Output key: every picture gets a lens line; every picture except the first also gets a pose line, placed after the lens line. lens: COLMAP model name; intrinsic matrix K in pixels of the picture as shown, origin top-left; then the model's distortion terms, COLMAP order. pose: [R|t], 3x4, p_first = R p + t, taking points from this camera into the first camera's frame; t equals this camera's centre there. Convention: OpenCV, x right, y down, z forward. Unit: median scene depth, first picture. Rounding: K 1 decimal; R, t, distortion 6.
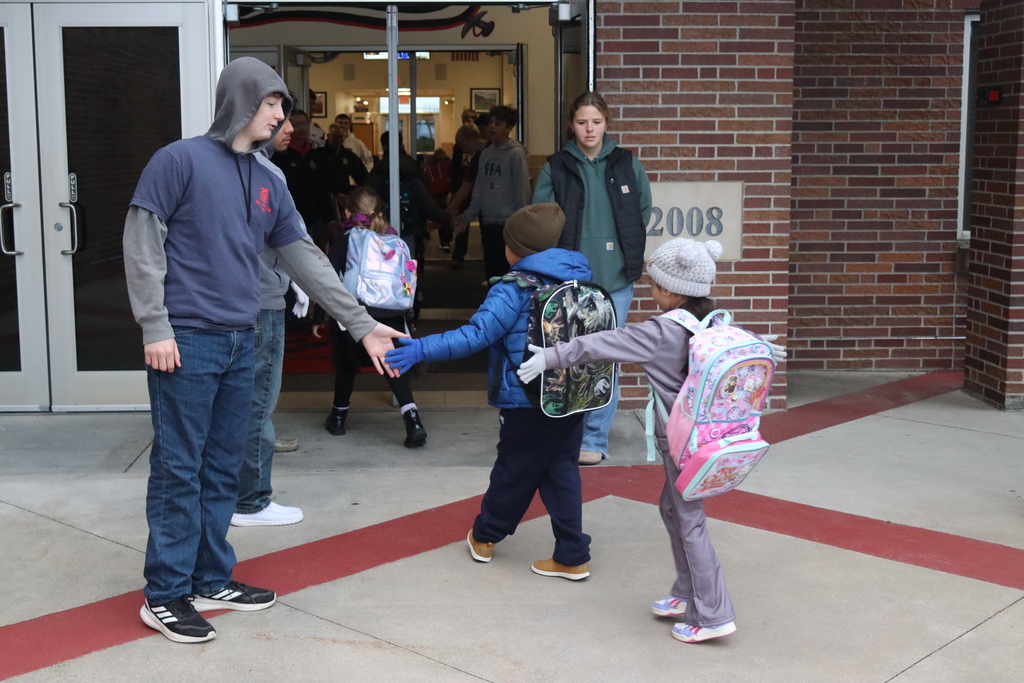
lens RADIAL K [[1429.9, 0, 509.3], [0, 1429.9, 337.2], [0, 0, 1]] dist [-0.005628, 0.000000]
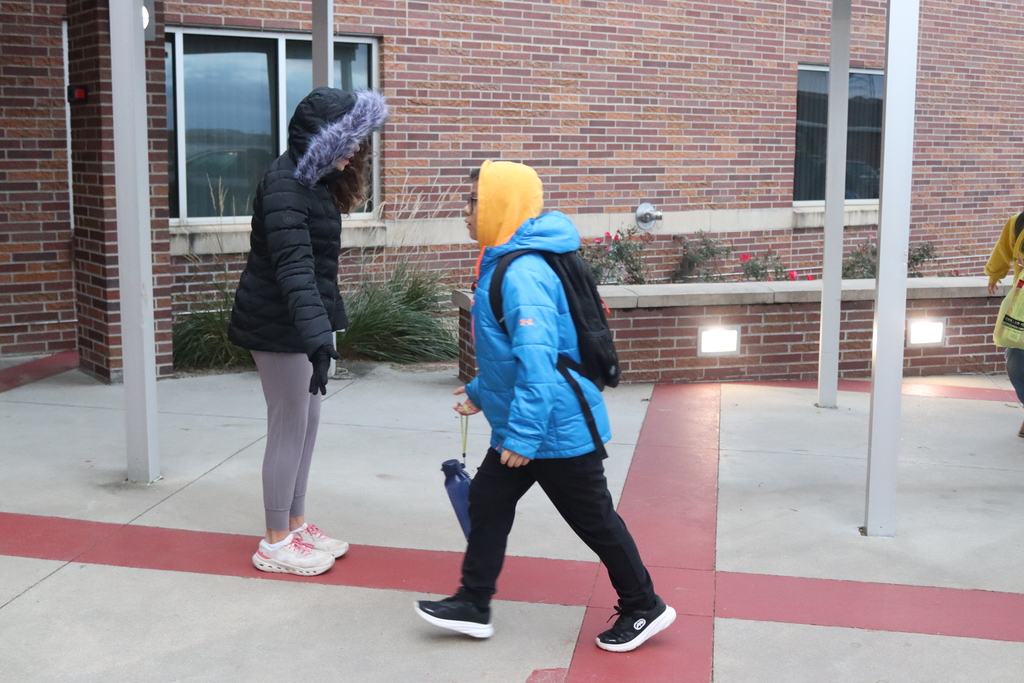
lens RADIAL K [[1232.7, 0, 511.3], [0, 1232.7, 340.6], [0, 0, 1]] dist [-0.054958, 0.000000]
pose [[0.841795, -0.071993, 0.534975, 0.094944], [0.063193, 0.997395, 0.034787, 0.004500], [-0.536086, 0.004523, 0.844151, 0.044013]]
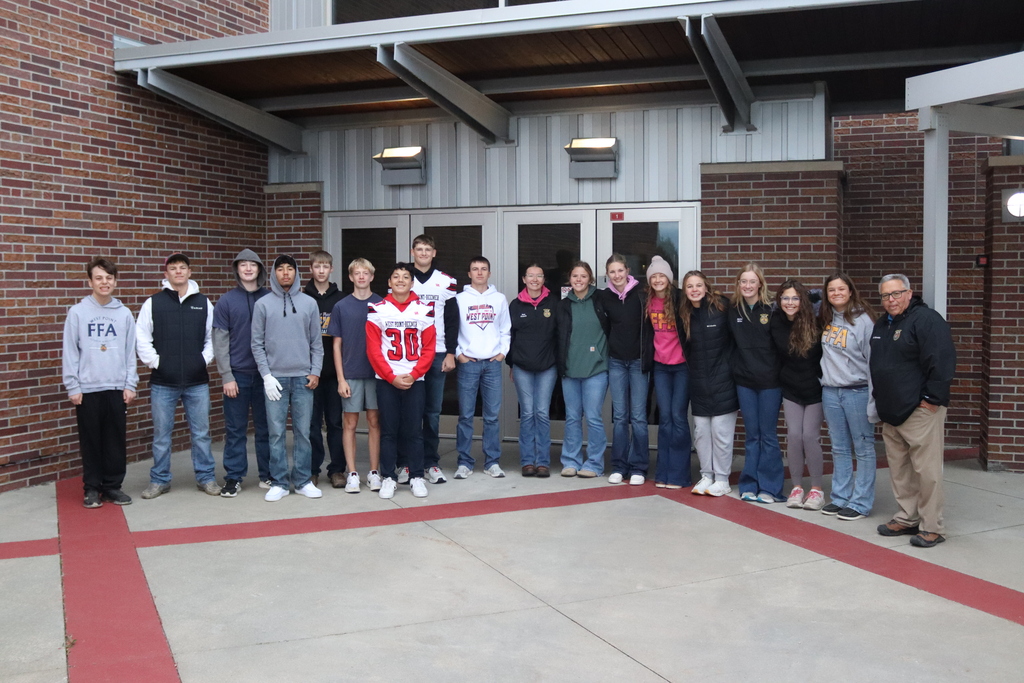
lens RADIAL K [[1028.2, 0, 510.8], [0, 1028.2, 339.7], [0, 0, 1]] dist [-0.065304, 0.000000]
pose [[0.923185, 0.021596, -0.383749, 0.258134], [-0.053357, 0.995954, -0.072313, 0.015930], [0.380635, 0.087234, 0.920602, -0.148373]]
